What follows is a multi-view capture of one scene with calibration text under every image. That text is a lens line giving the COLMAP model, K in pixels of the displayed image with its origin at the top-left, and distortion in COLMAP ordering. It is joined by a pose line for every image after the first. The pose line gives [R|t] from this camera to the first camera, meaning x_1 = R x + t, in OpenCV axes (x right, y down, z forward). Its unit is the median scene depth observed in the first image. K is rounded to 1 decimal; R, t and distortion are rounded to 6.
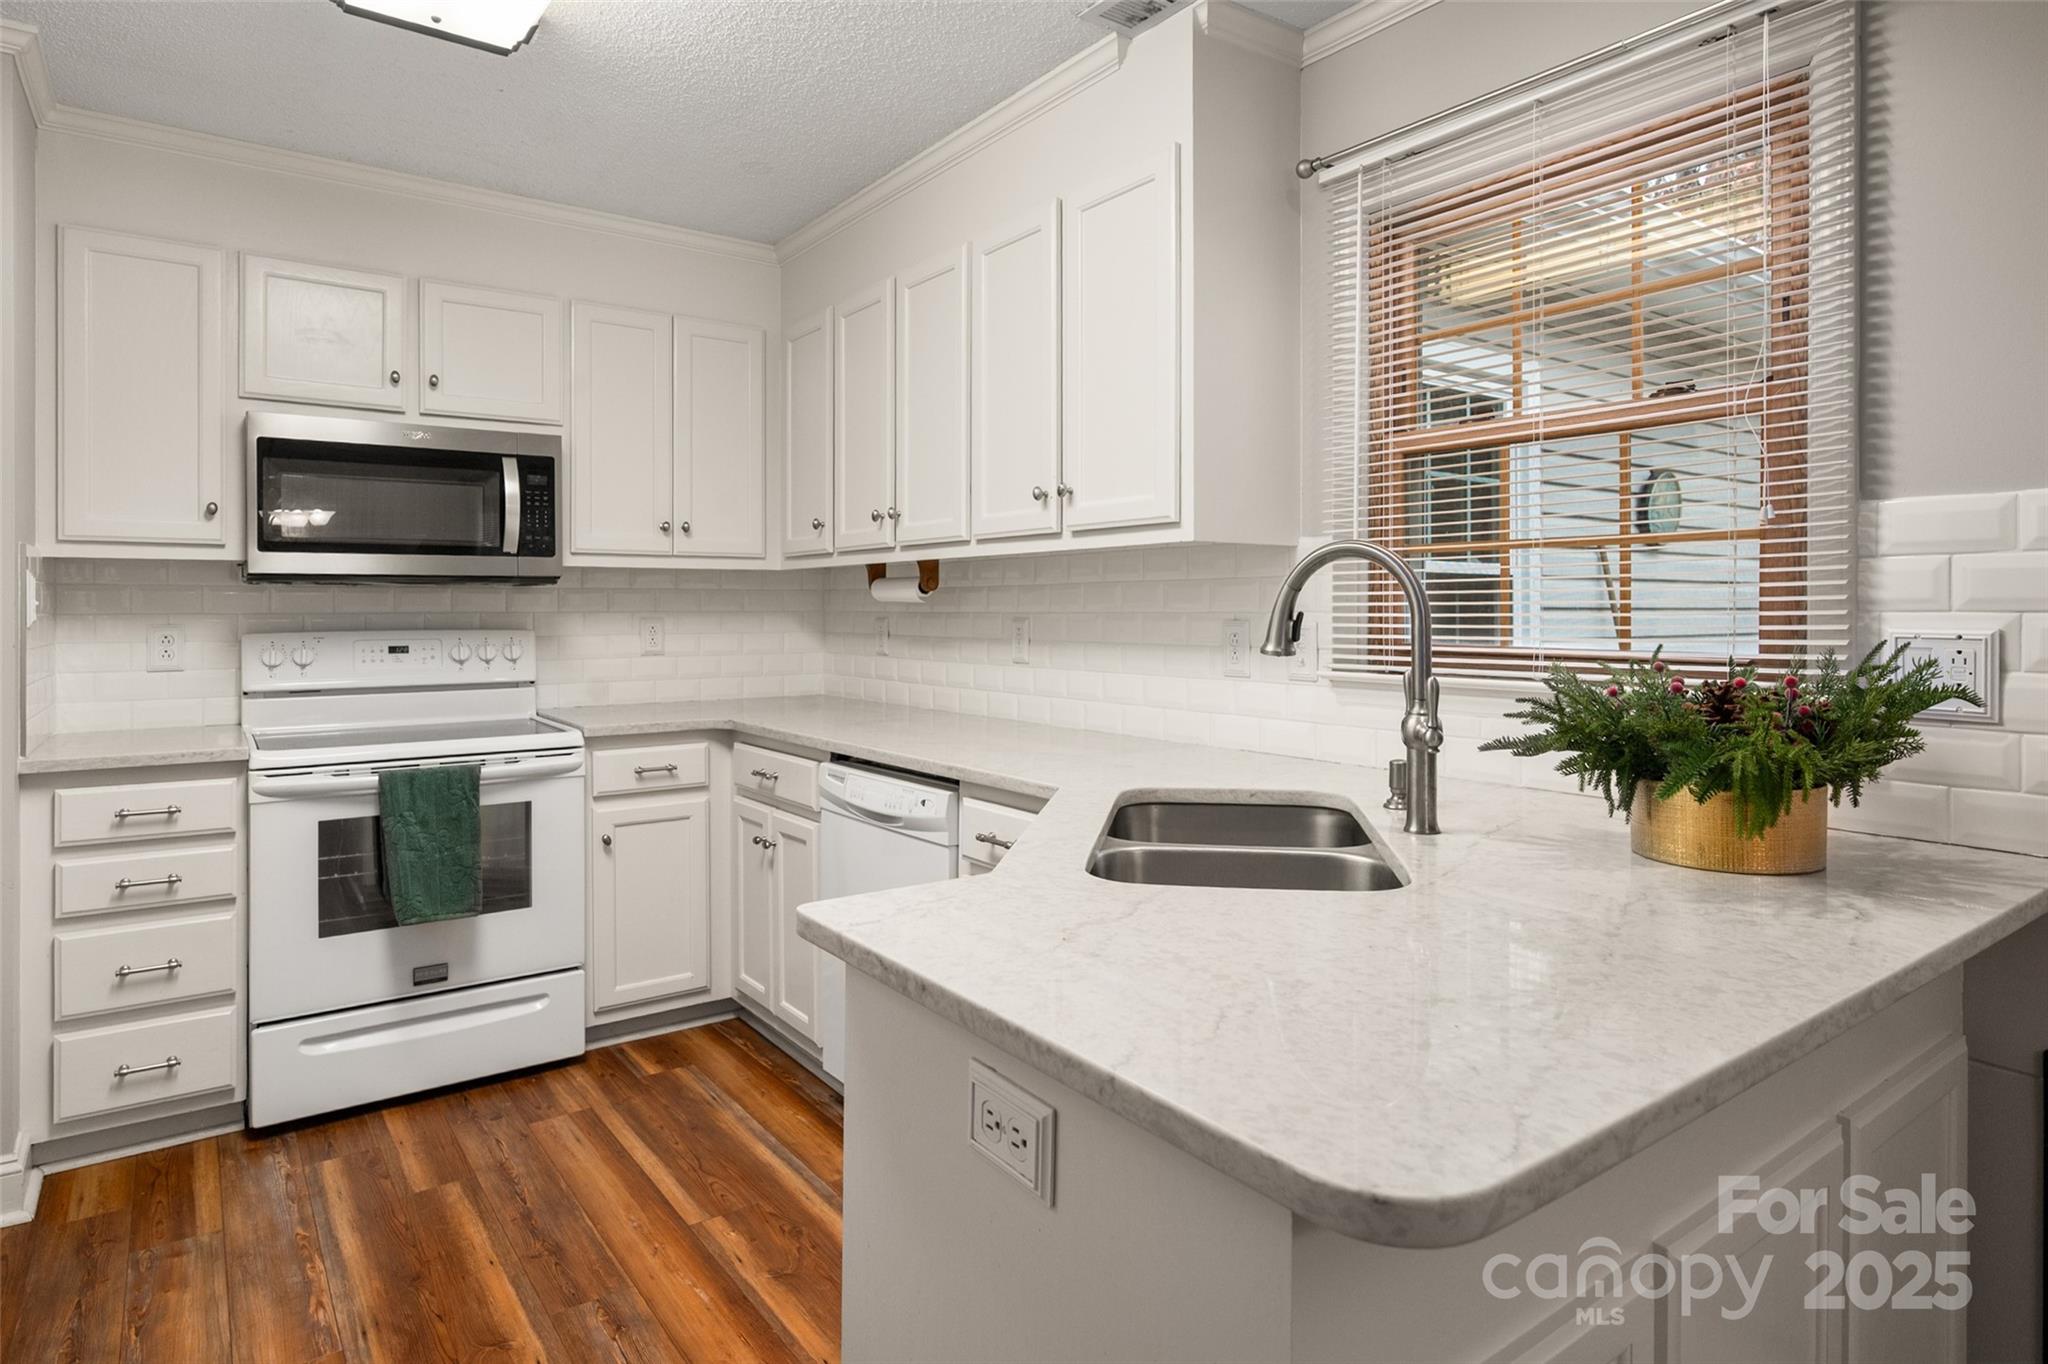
lens RADIAL K [[1122.9, 0, 1025.6], [0, 1122.9, 610.2], [0, 0, 1]] dist [-0.015419, -0.000046]
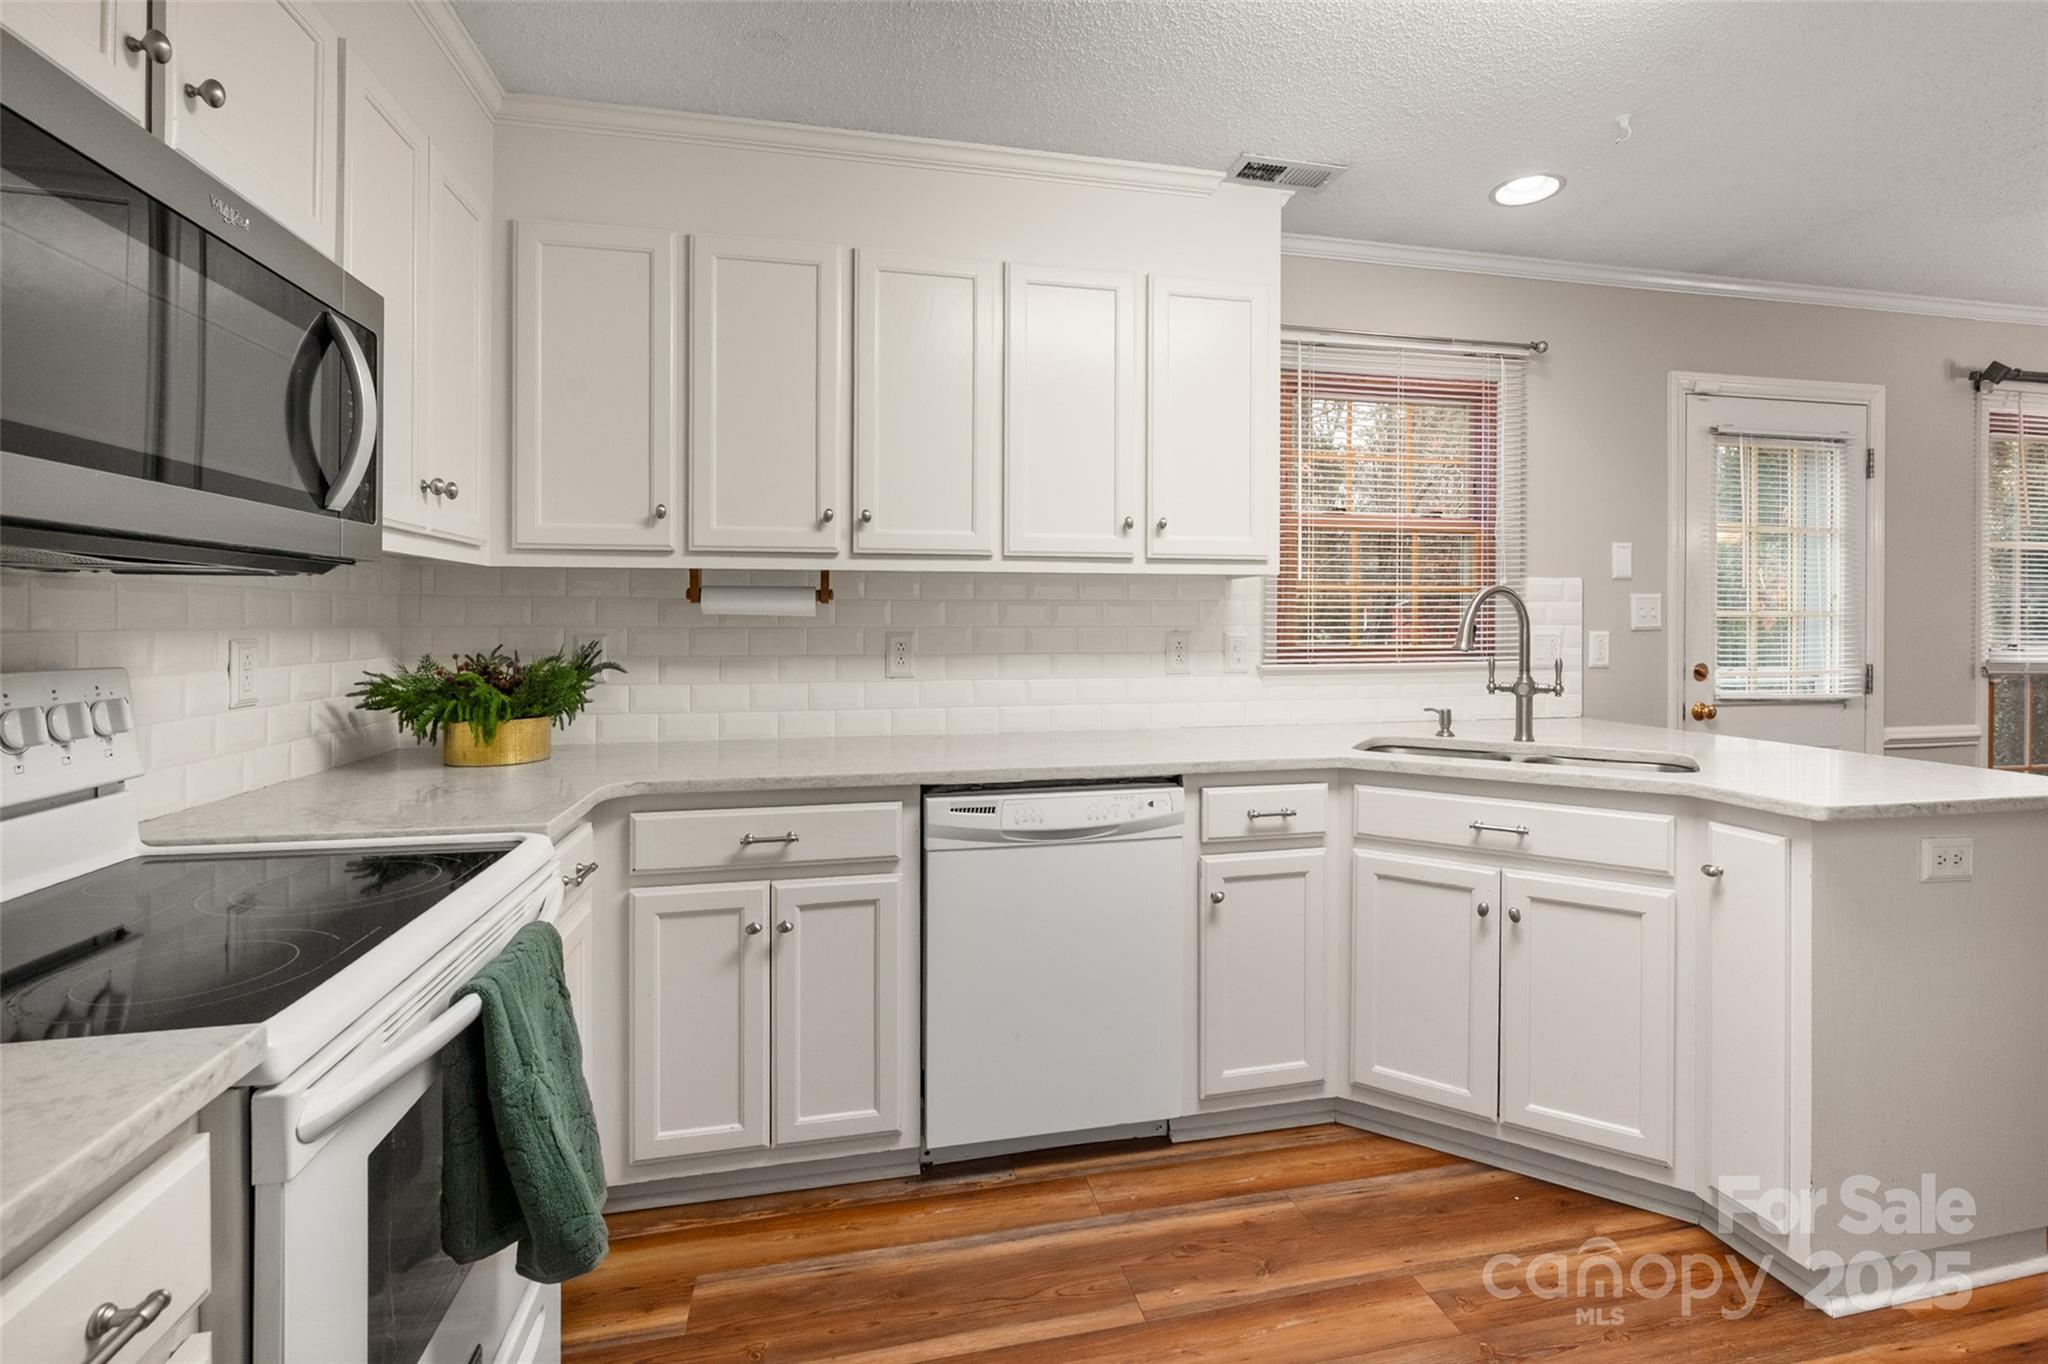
lens RADIAL K [[943.6, 0, 1032.9], [0, 943.6, 625.0], [0, 0, 1]] dist [0.000268, -0.000005]
pose [[0.408871, -0.003814, 0.912584, -0.885317], [-0.002358, 0.999984, 0.005236, -0.004440], [-0.912589, -0.004293, 0.408855, 0.674558]]
